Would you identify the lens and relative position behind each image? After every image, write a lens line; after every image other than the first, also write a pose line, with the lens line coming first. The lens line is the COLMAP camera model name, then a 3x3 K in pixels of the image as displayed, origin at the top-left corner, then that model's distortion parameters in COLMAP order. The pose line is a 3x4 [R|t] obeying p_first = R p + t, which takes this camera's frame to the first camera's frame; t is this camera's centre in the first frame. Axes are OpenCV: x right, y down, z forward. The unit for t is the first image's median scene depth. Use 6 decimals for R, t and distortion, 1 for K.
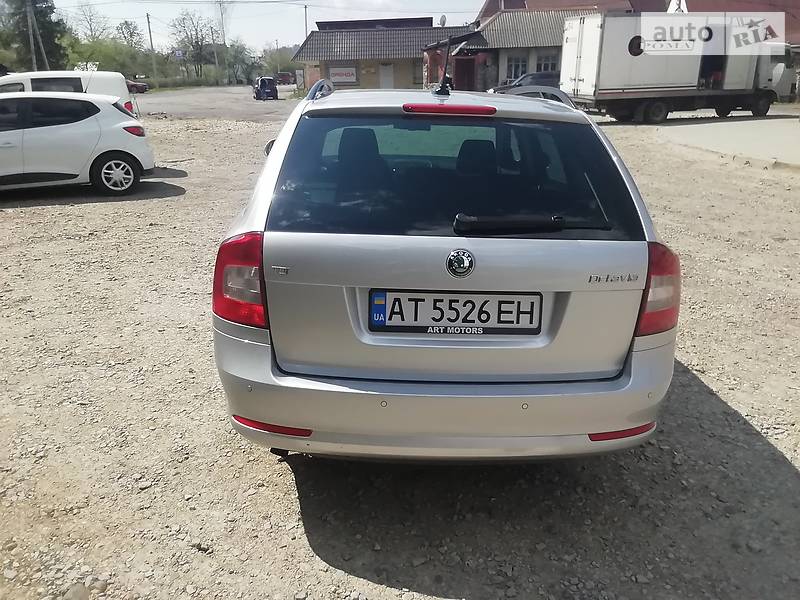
lens RADIAL K [[631.0, 0, 400.0], [0, 631.0, 300.0], [0, 0, 1]] dist [0.087333, -0.135481]
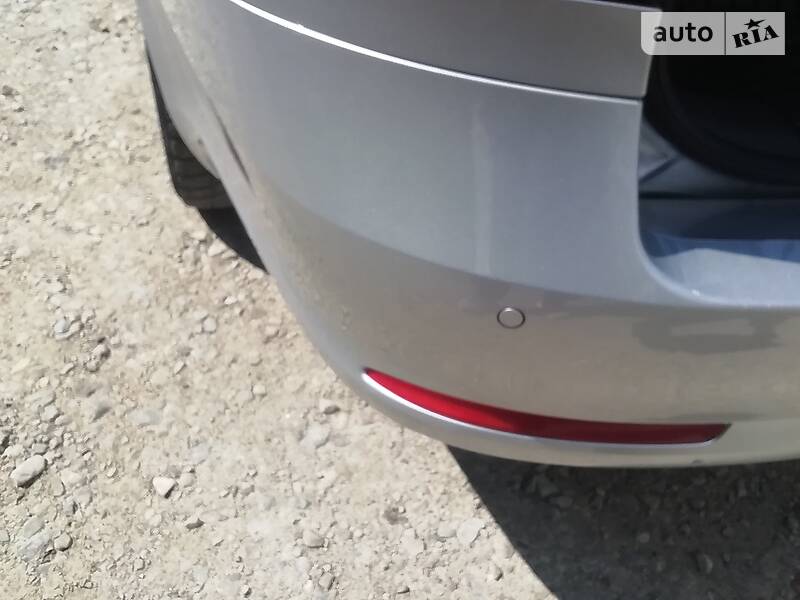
lens RADIAL K [[631.0, 0, 400.0], [0, 631.0, 300.0], [0, 0, 1]] dist [0.087333, -0.135481]
pose [[0.964844, -0.156513, 0.211137, -0.252026], [0.024047, 0.852551, 0.522091, 0.012949], [-0.261719, -0.498659, 0.826343, 0.681939]]
